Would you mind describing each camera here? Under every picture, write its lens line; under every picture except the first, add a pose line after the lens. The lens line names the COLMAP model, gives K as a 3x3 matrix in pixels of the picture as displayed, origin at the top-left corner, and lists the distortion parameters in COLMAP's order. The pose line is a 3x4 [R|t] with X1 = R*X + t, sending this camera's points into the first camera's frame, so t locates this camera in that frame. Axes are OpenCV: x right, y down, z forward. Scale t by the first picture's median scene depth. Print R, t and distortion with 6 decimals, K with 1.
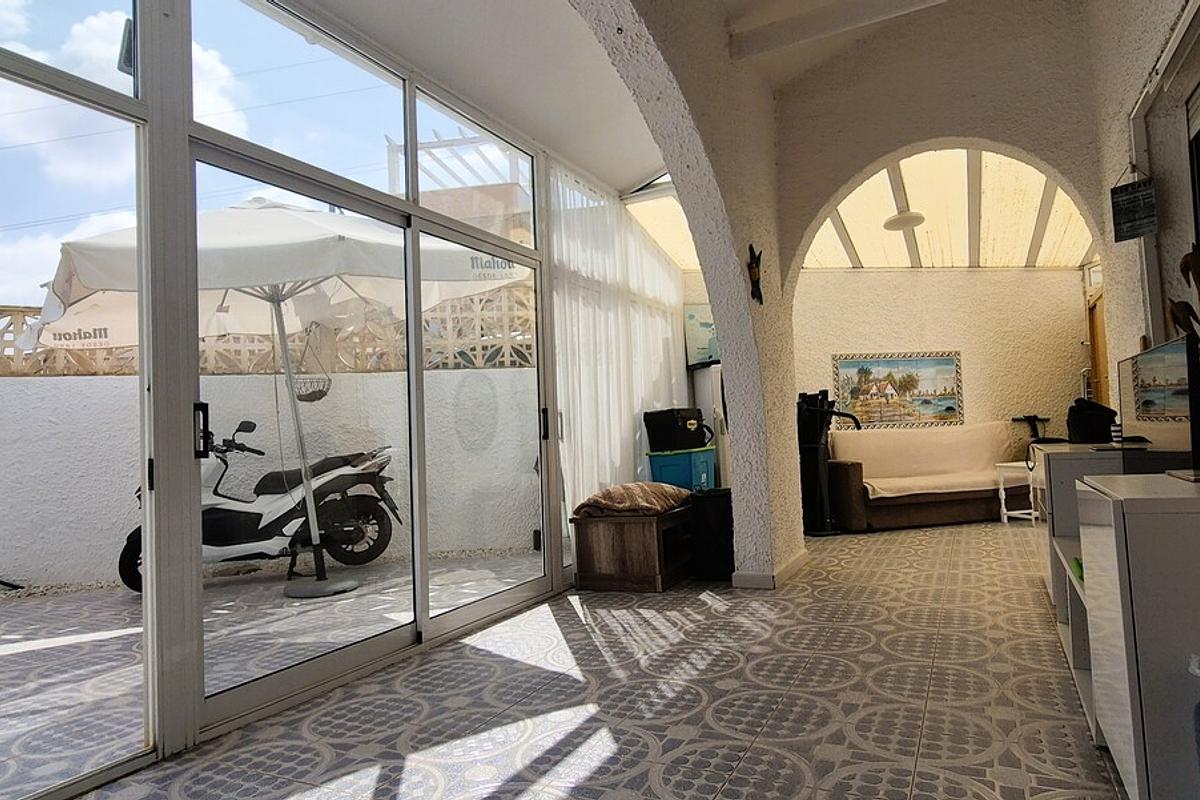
lens RADIAL K [[721.4, 0, 599.1], [0, 721.4, 411.2], [0, 0, 1]] dist [0.007108, 0.000266]
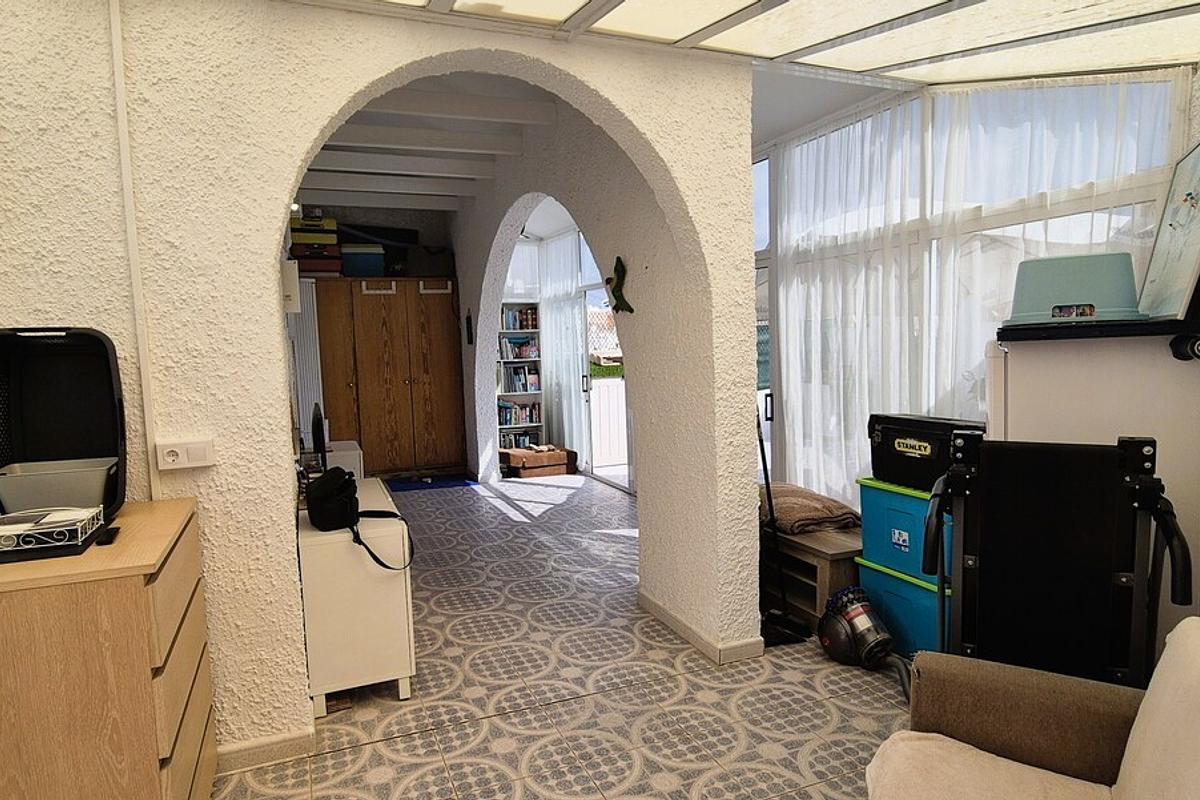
lens RADIAL K [[721.4, 0, 599.1], [0, 721.4, 411.2], [0, 0, 1]] dist [0.007108, 0.000266]
pose [[-0.630264, 0.147481, -0.762244, 0.945086], [0.086432, 0.989017, 0.119891, -0.133591], [0.771555, 0.009681, -0.636089, 1.505892]]
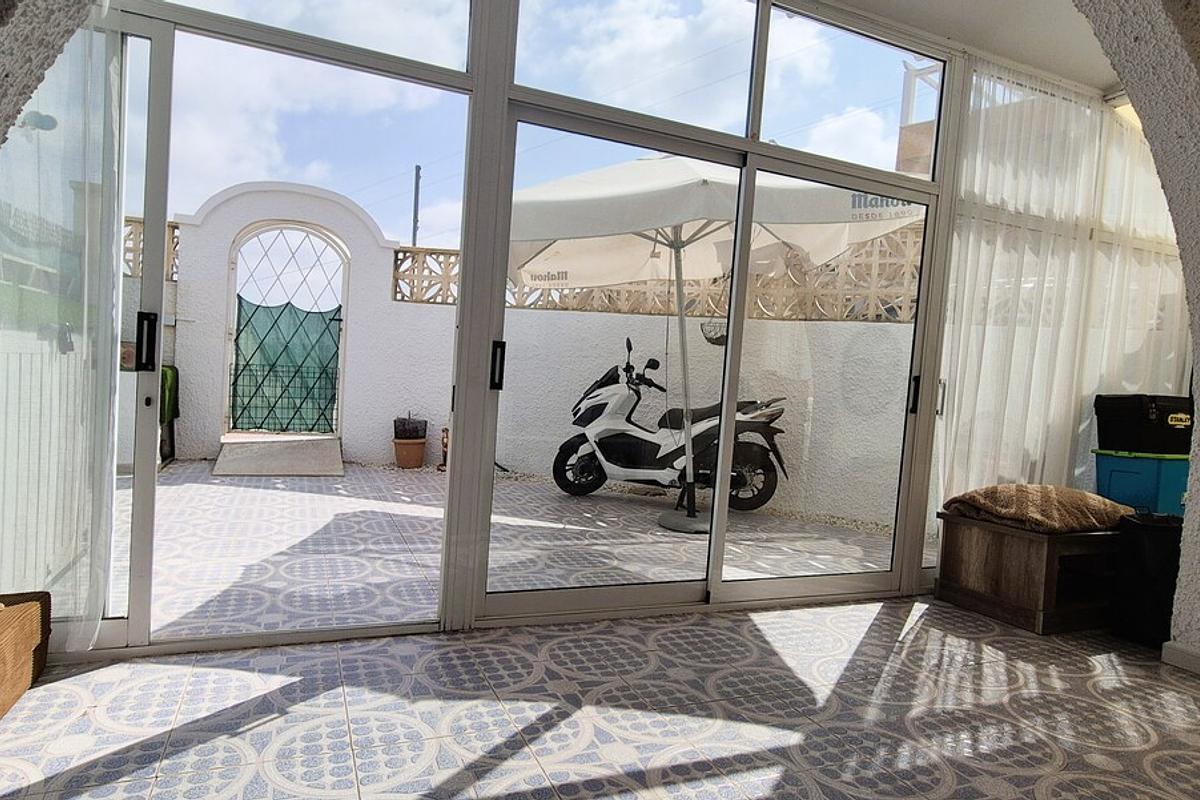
lens RADIAL K [[721.4, 0, 599.1], [0, 721.4, 411.2], [0, 0, 1]] dist [0.007108, 0.000266]
pose [[0.770678, 0.133709, -0.623038, 0.164937], [-0.085467, 0.990593, 0.106869, -0.021321], [0.631467, -0.029112, 0.774856, 0.123229]]
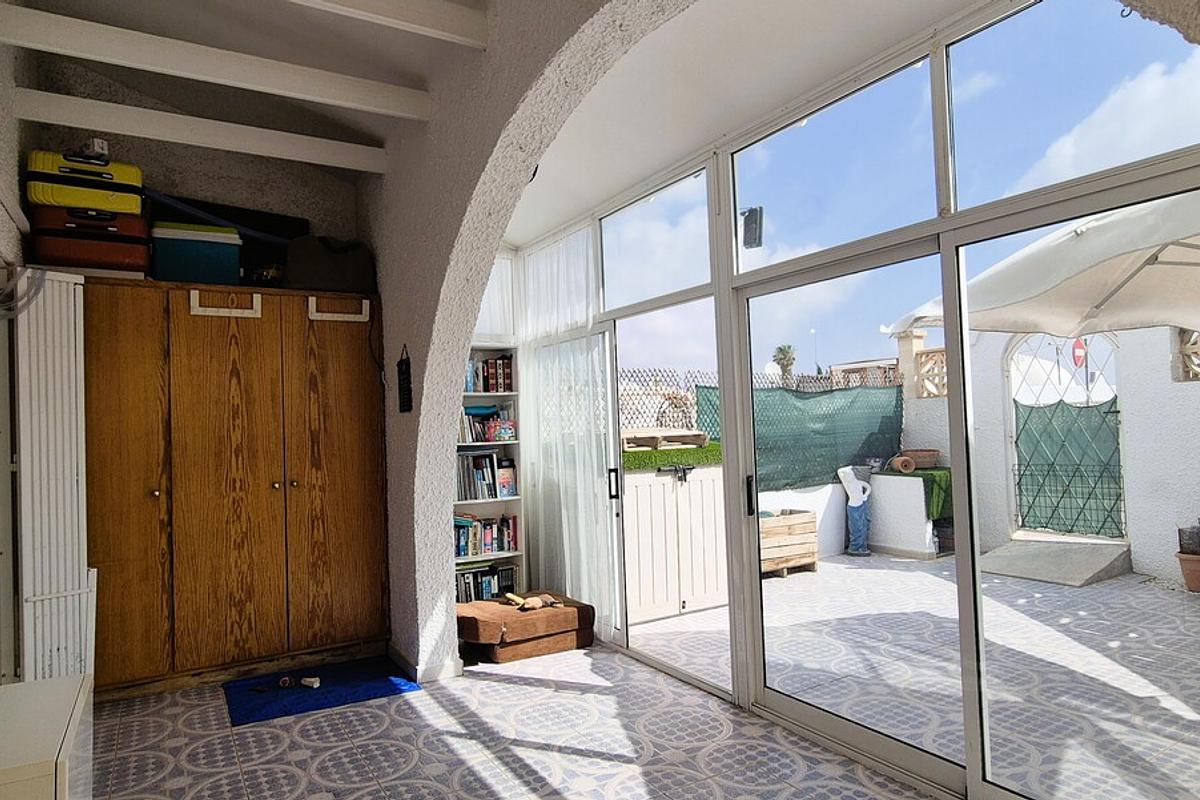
lens RADIAL K [[721.4, 0, 599.1], [0, 721.4, 411.2], [0, 0, 1]] dist [0.007108, 0.000266]
pose [[-0.511889, 0.048943, -0.857657, 0.452518], [0.085994, 0.996280, 0.005529, -0.096457], [0.854737, -0.070923, -0.514193, 0.840360]]
